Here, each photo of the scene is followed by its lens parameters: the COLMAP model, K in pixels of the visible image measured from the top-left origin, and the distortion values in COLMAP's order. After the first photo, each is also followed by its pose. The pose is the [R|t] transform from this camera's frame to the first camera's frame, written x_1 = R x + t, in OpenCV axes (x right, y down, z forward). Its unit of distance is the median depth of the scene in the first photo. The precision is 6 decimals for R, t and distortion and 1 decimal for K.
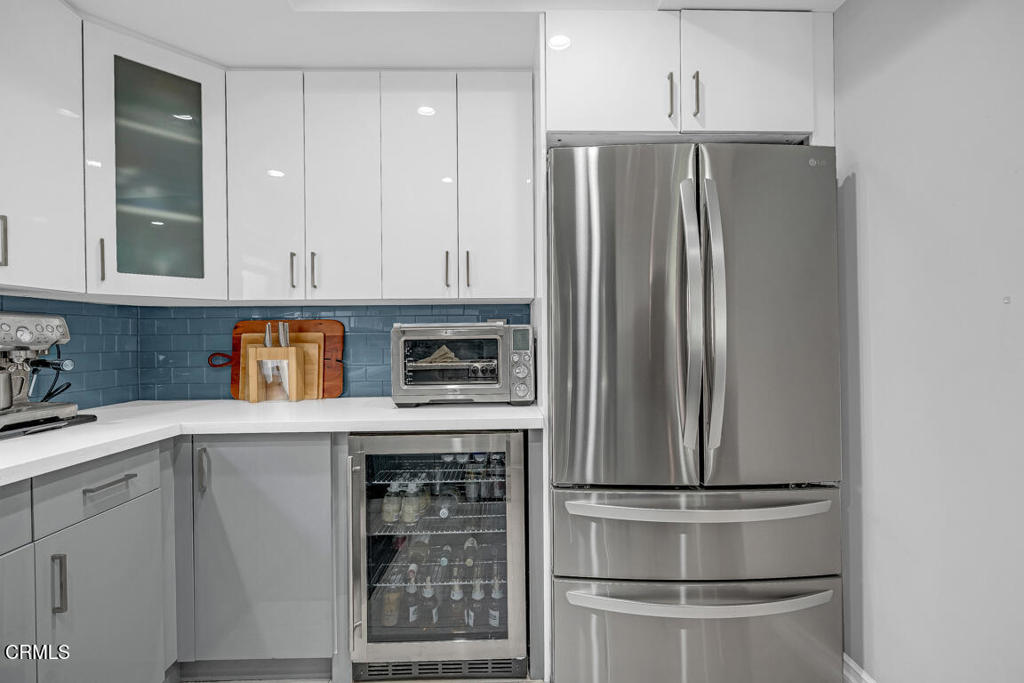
lens RADIAL K [[453.0, 0, 511.6], [0, 453.0, 343.3], [0, 0, 1]] dist [-0.005312, -0.000586]
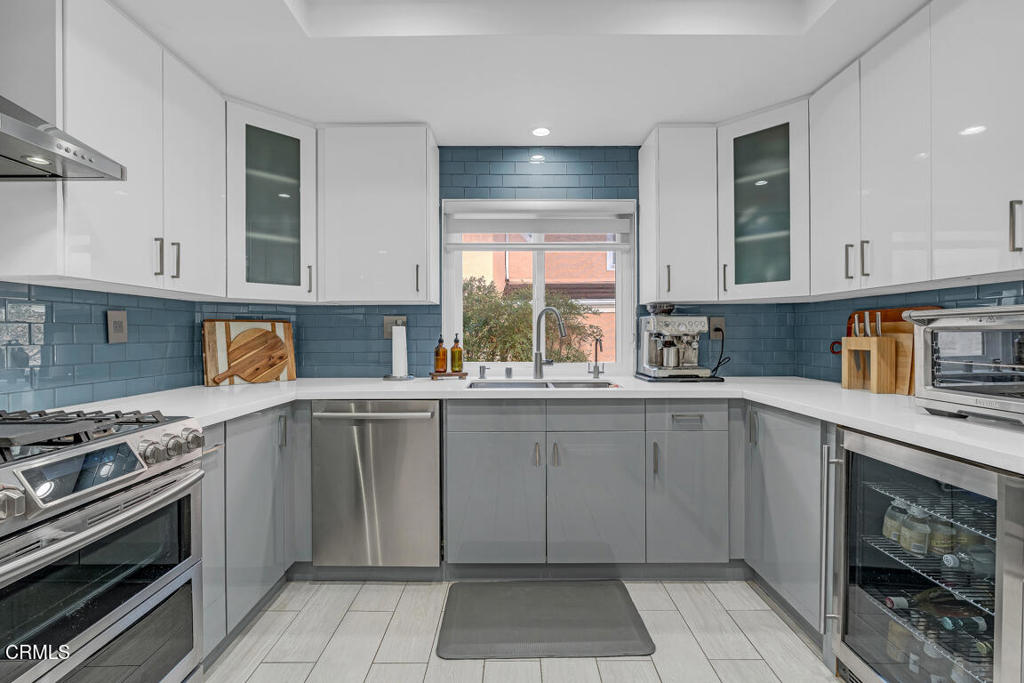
lens RADIAL K [[453.0, 0, 513.3], [0, 453.0, 336.5], [0, 0, 1]] dist [-0.005312, -0.000586]
pose [[-0.015823, 0.019810, -0.999679, 0.604057], [-0.000788, 0.999803, 0.019825, -0.013903], [0.999875, 0.001101, -0.015804, 0.280873]]
